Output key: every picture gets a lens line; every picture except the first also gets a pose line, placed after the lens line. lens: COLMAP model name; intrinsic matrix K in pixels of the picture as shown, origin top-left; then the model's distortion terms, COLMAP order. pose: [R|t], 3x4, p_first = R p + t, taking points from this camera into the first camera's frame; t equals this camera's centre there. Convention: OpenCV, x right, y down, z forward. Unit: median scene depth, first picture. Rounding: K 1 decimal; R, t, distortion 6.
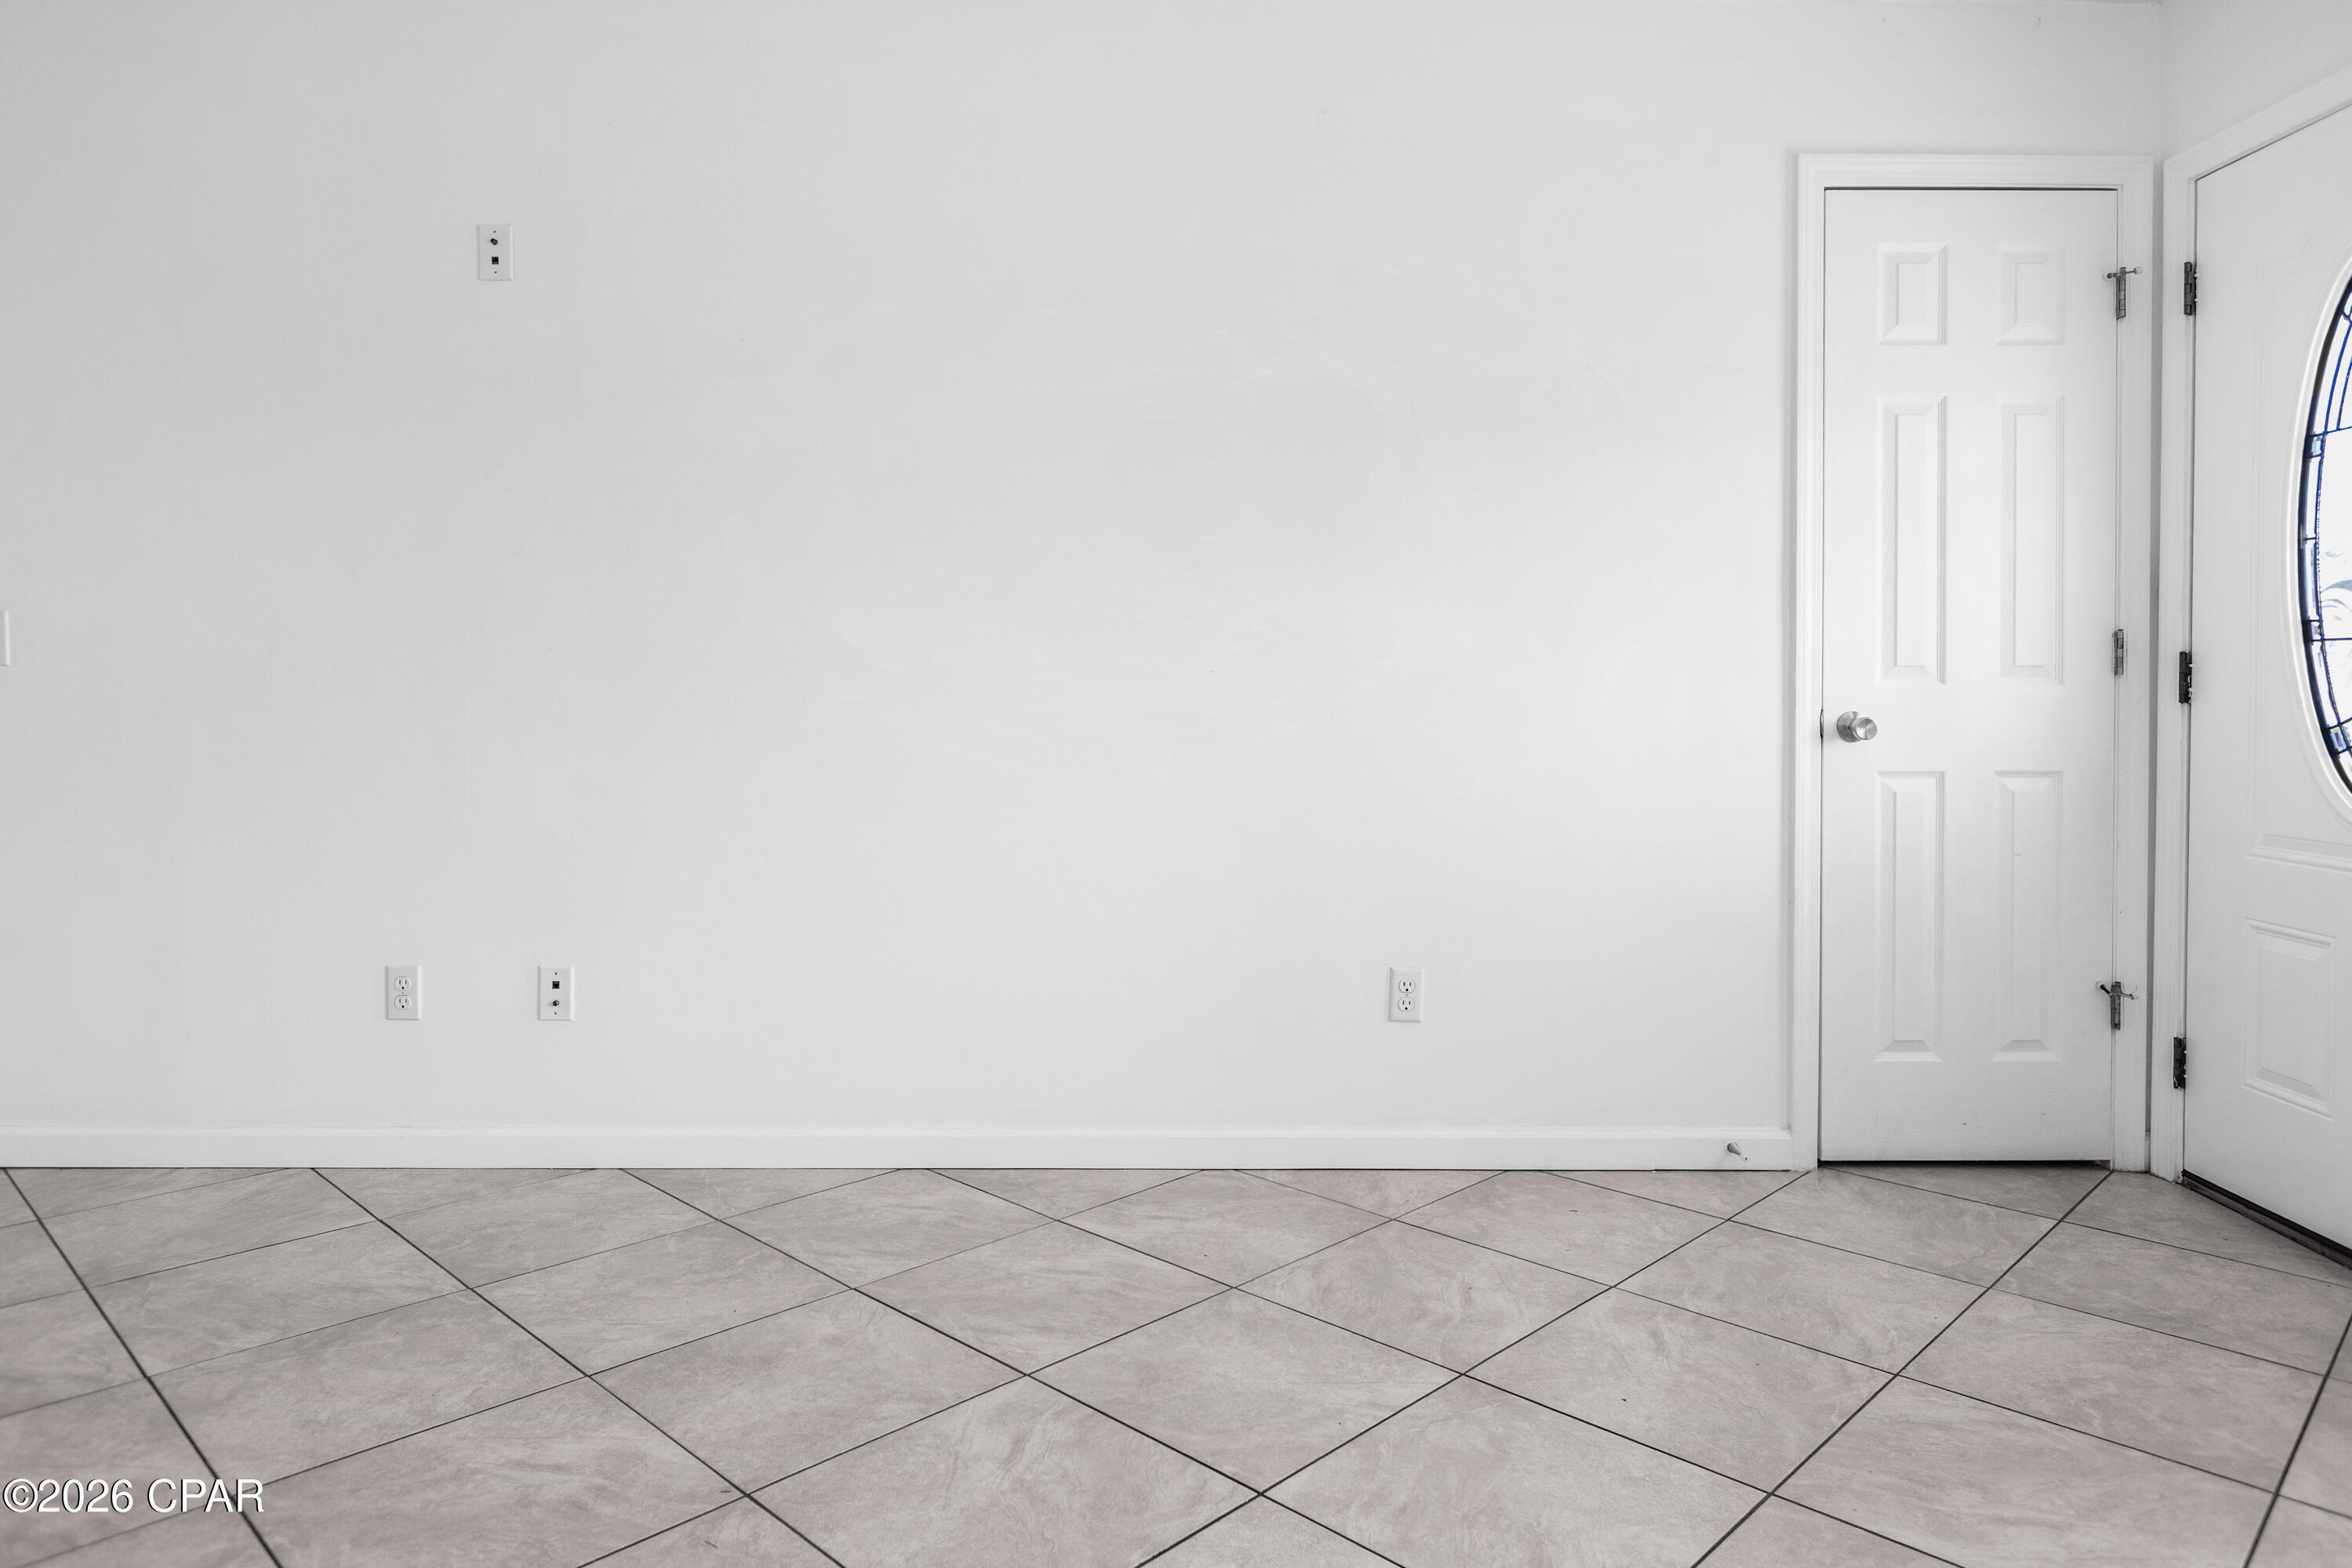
lens RADIAL K [[1485.1, 0, 1174.7], [0, 1485.1, 725.7], [0, 0, 1]] dist [0.002614, 0.002436]
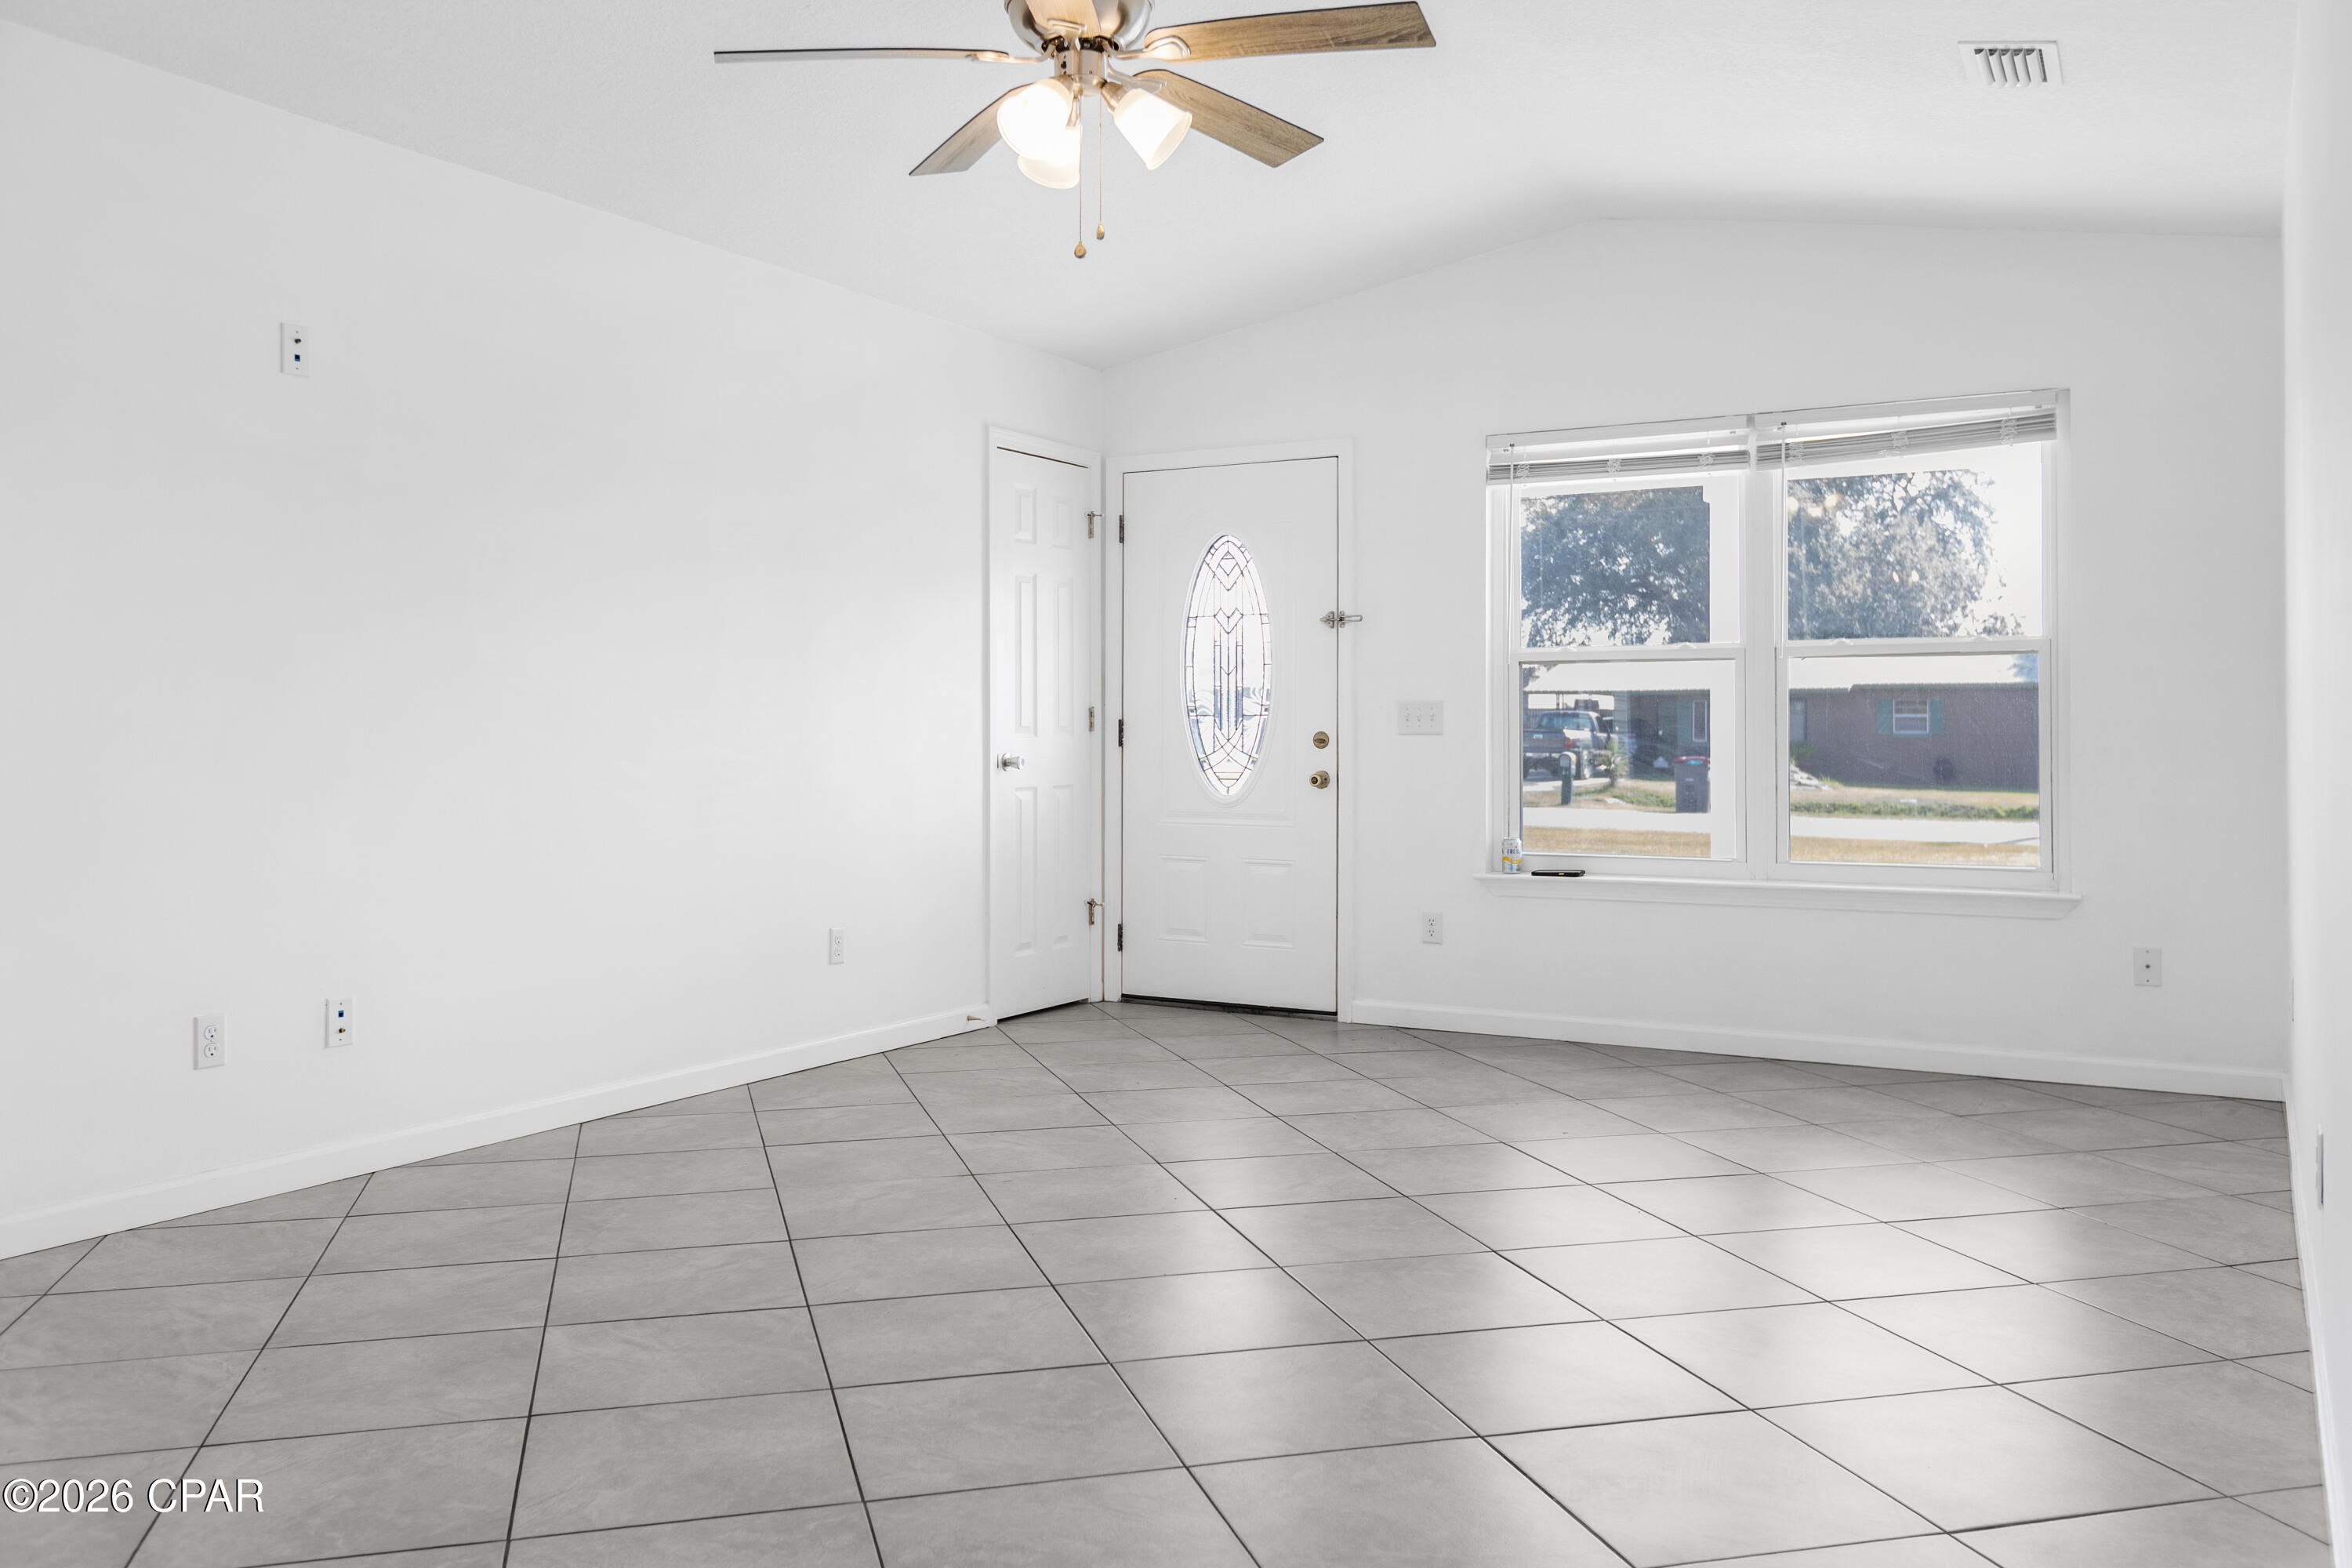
lens RADIAL K [[1866.4, 0, 1176.0], [0, 1866.4, 784.0], [0, 0, 1]] dist [0.002076, 0.000299]
pose [[0.499723, -0.026946, 0.865766, -1.306901], [0.025769, 0.999536, 0.016235, -0.004179], [-0.865802, 0.014197, 0.500186, -0.241781]]
